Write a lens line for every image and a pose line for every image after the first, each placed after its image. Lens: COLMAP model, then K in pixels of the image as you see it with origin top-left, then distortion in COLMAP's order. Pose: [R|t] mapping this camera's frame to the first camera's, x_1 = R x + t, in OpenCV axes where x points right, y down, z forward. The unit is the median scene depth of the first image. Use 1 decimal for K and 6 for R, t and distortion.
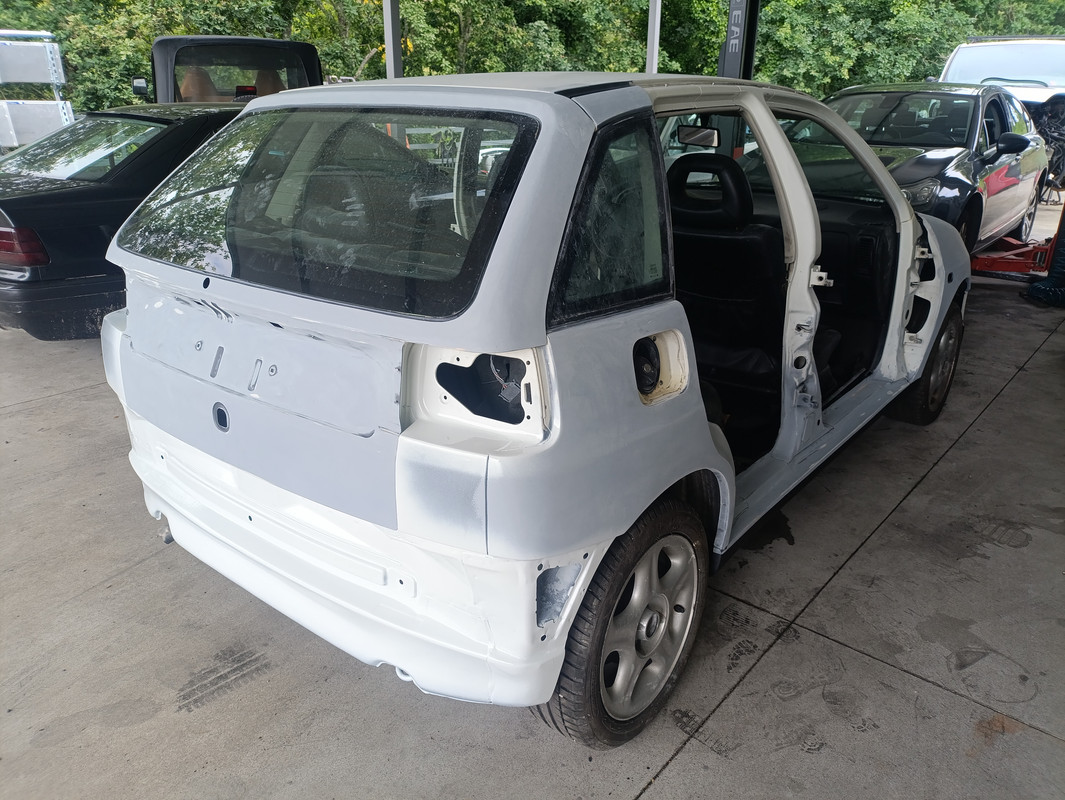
lens RADIAL K [[793.8, 0, 532.5], [0, 793.8, 400.0], [0, 0, 1]] dist [-0.013961, -0.003745]
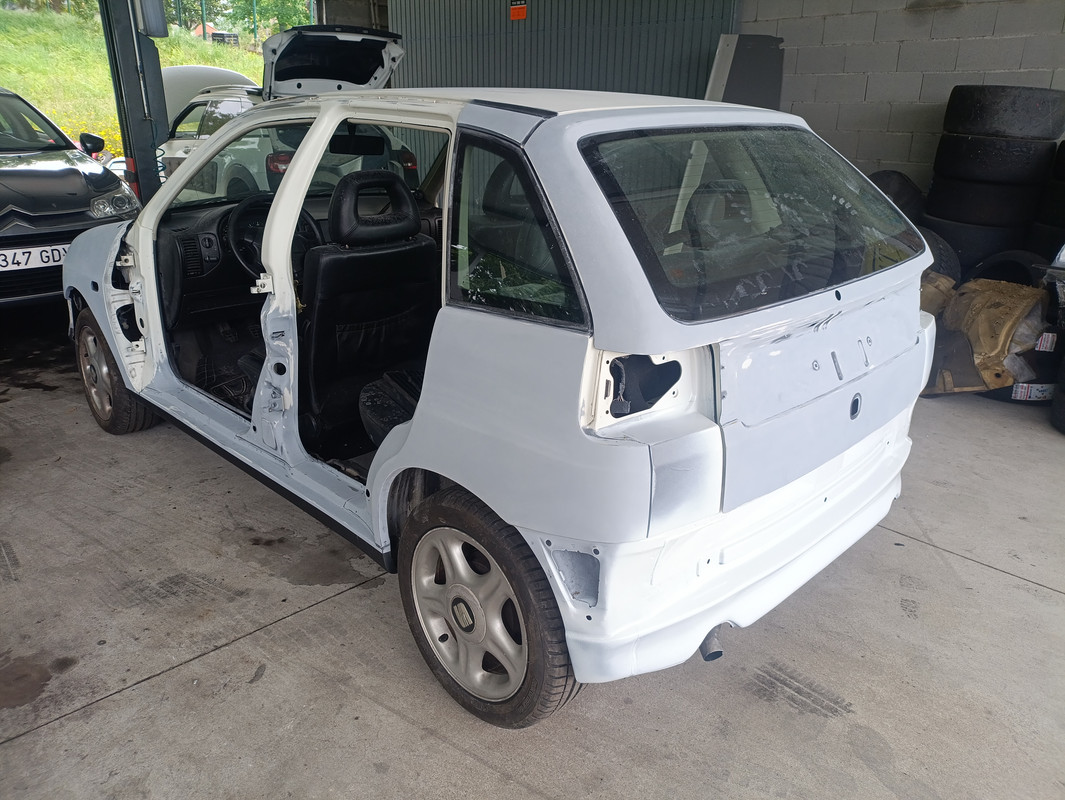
lens RADIAL K [[793.8, 0, 532.5], [0, 793.8, 400.0], [0, 0, 1]] dist [-0.013961, -0.003745]
pose [[0.130495, -0.361217, 0.923306, -1.310219], [0.351535, 0.887622, 0.297573, -0.422379], [-0.927035, 0.285742, 0.242810, 1.023841]]
